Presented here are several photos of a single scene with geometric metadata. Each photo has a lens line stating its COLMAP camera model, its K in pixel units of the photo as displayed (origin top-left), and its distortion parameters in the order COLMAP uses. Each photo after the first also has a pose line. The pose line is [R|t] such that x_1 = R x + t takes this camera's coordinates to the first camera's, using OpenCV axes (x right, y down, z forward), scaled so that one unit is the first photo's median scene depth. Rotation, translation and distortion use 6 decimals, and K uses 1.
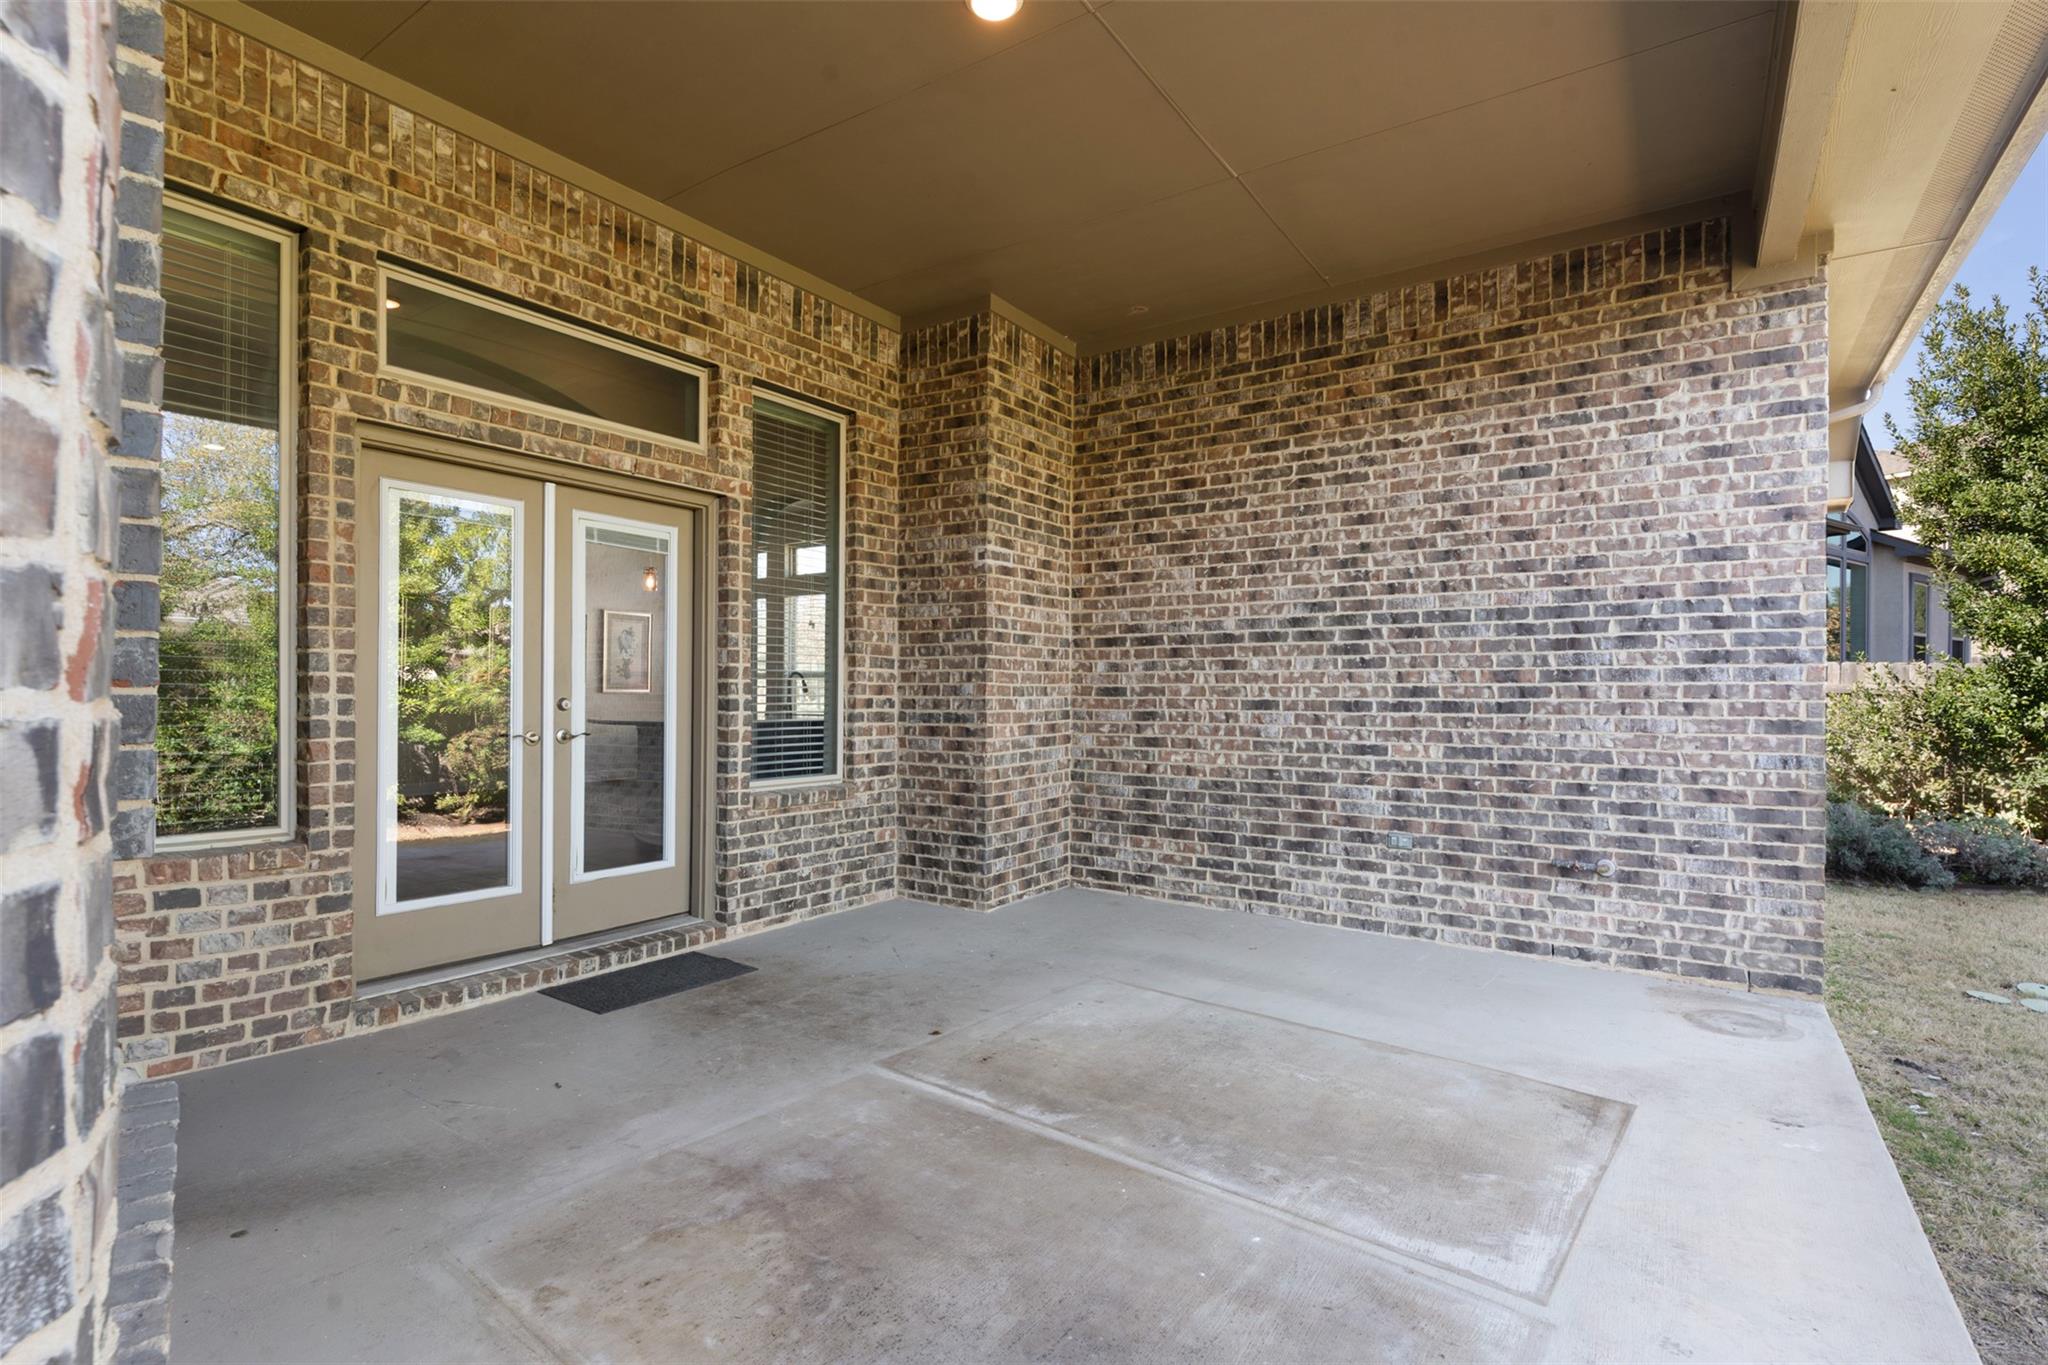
lens RADIAL K [[1006.1, 0, 982.2], [0, 1006.1, 691.1], [0, 0, 1]] dist [0.003025, -0.000654]
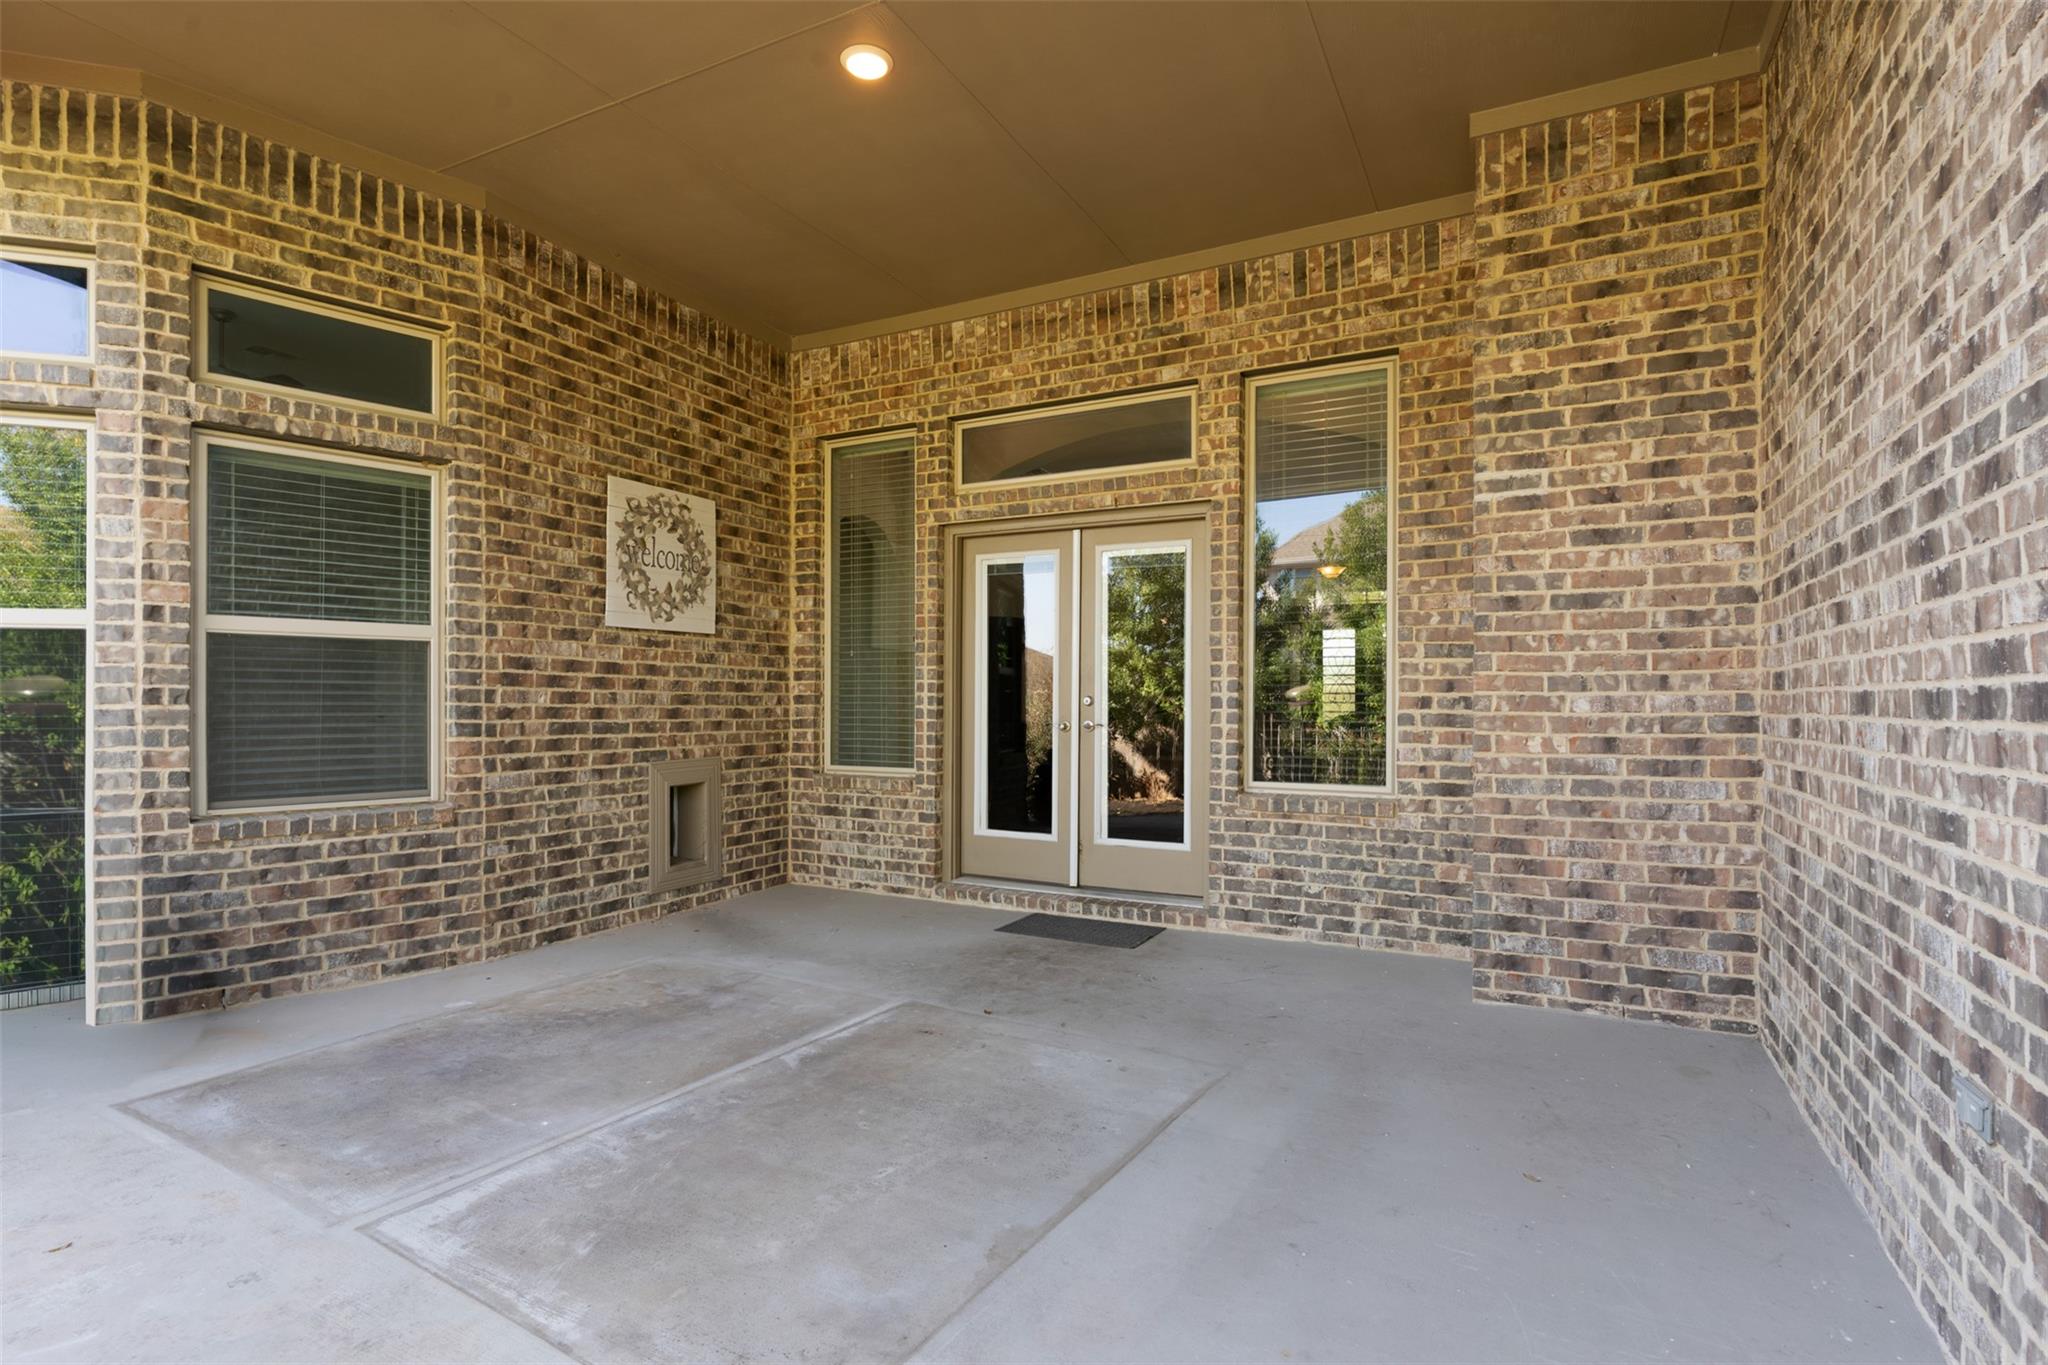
lens RADIAL K [[1006.1, 0, 1015.5], [0, 1006.1, 697.8], [0, 0, 1]] dist [0.003025, -0.000654]
pose [[0.117822, -0.006761, -0.993012, 0.873152], [0.000262, 0.999977, -0.006777, 0.018597], [0.993035, 0.000538, 0.117821, 0.795425]]
